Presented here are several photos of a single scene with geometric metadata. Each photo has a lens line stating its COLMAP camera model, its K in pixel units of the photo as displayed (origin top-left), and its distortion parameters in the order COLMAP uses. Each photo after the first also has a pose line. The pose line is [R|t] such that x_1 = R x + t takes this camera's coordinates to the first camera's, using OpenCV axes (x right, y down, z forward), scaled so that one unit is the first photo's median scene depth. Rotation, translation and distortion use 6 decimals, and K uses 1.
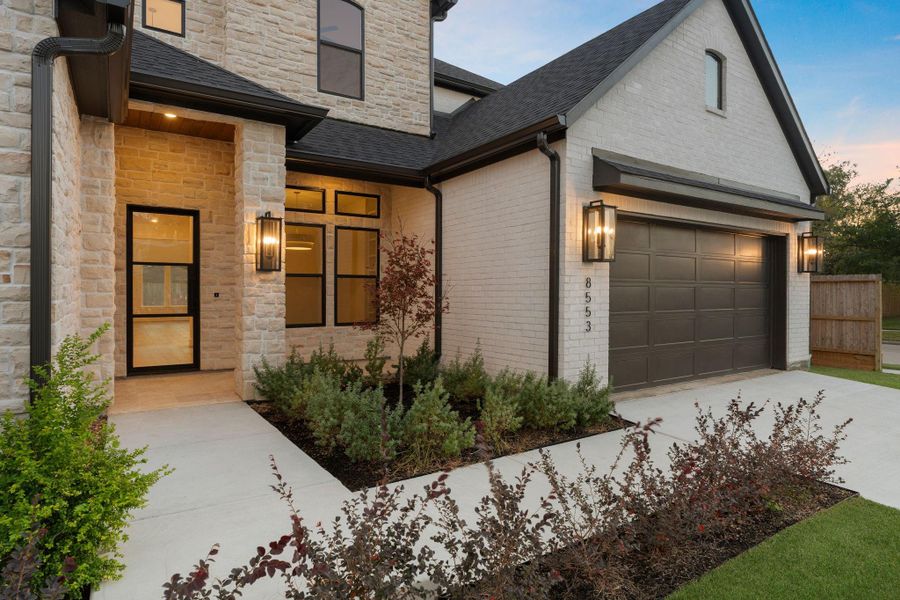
lens RADIAL K [[504.1, 0, 450.0], [0, 504.1, 300.0], [0, 0, 1]] dist [0.021556, 0.000303]
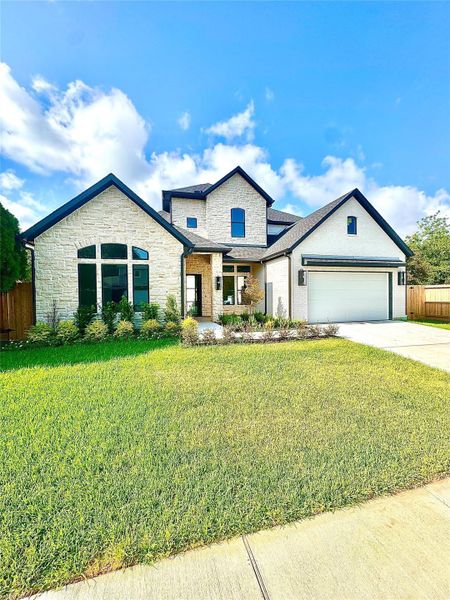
lens RADIAL K [[241.8, 0, 225.0], [0, 241.8, 300.0], [0, 0, 1]] dist [-0.000308, 0.000008]
pose [[0.946420, -0.004691, -0.322904, 0.248050], [0.008033, 0.999927, 0.009017, 0.007624], [0.322838, -0.011128, 0.946389, -0.635539]]
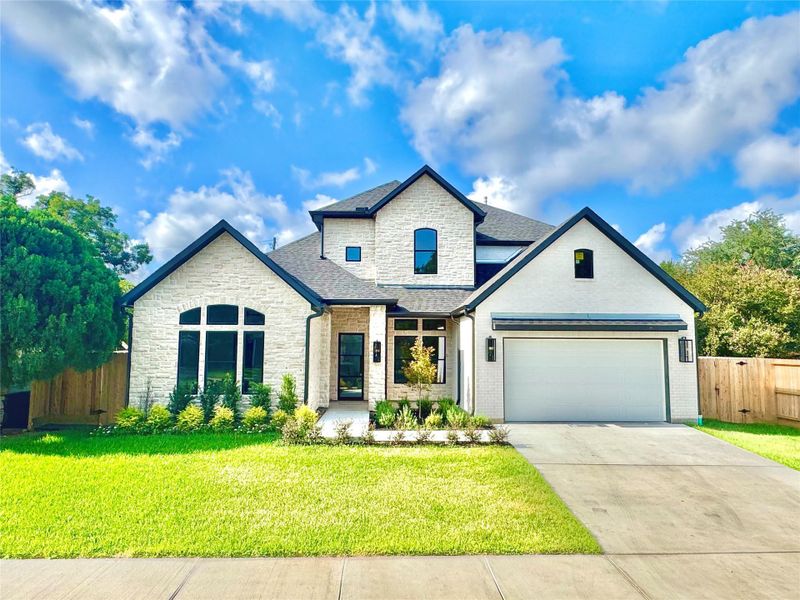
lens RADIAL K [[516.4, 0, 400.0], [0, 516.4, 300.0], [0, 0, 1]] dist [-0.004633, -0.000382]
pose [[0.851776, -0.036515, -0.522632, 0.909459], [-0.013791, 0.995660, -0.092041, -0.100244], [0.523725, 0.085606, 0.847575, -0.979724]]
